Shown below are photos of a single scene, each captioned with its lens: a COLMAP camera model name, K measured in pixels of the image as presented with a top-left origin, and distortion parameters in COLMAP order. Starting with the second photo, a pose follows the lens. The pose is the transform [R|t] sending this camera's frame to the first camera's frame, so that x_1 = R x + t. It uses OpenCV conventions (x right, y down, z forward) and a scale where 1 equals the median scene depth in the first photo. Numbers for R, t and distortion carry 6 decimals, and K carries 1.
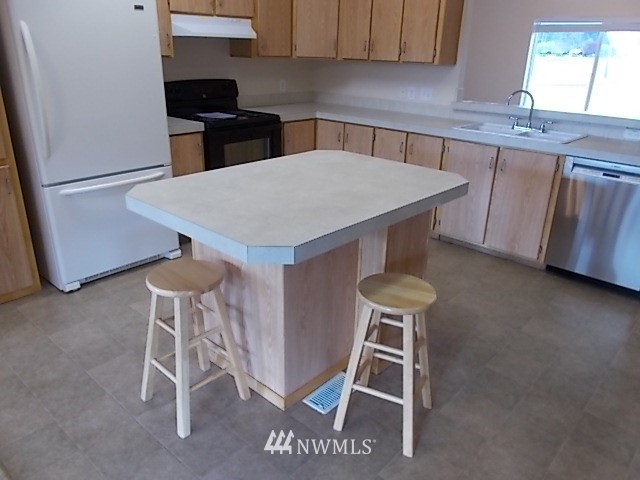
lens RADIAL K [[490.5, 0, 316.3], [0, 490.5, 232.7], [0, 0, 1]] dist [0.001956, 0.010585]
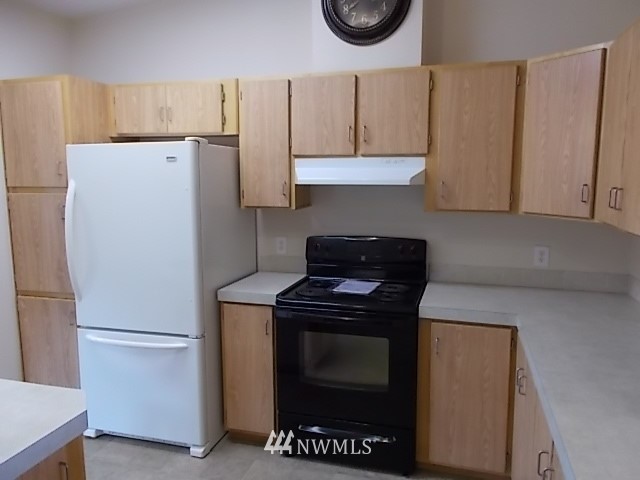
lens RADIAL K [[490.5, 0, 319.4], [0, 490.5, 233.2], [0, 0, 1]] dist [0.001956, 0.010585]
pose [[0.447999, 0.088808, -0.889613, 0.456366], [-0.303693, 0.951003, -0.058000, -0.294879], [0.840873, 0.296153, 0.453018, 0.705728]]
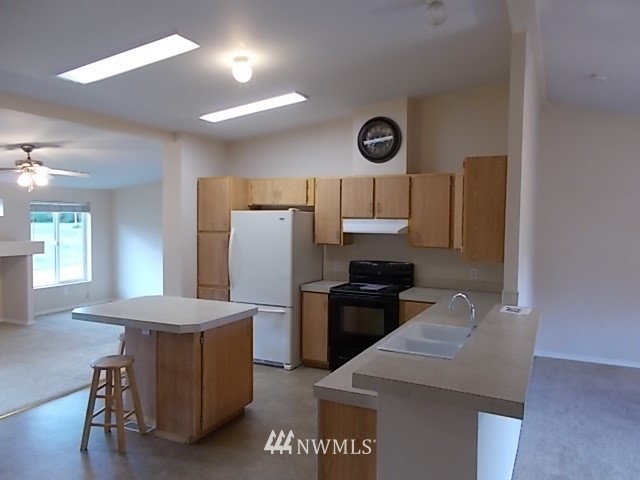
lens RADIAL K [[490.5, 0, 322.7], [0, 490.5, 229.3], [0, 0, 1]] dist [0.001956, 0.010585]
pose [[0.306062, 0.005217, -0.951997, 1.175883], [-0.340865, 0.934290, -0.104466, -0.230313], [0.888897, 0.356476, 0.287729, 0.507189]]
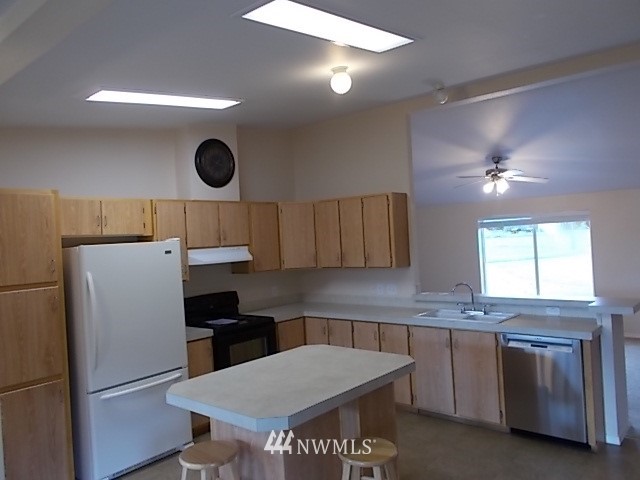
lens RADIAL K [[490.5, 0, 315.9], [0, 490.5, 231.3], [0, 0, 1]] dist [0.001956, 0.010585]
pose [[0.996529, -0.079407, 0.025008, 0.019357], [0.083014, 0.925068, -0.370618, 0.027745], [0.006295, 0.371408, 0.928449, -0.245833]]
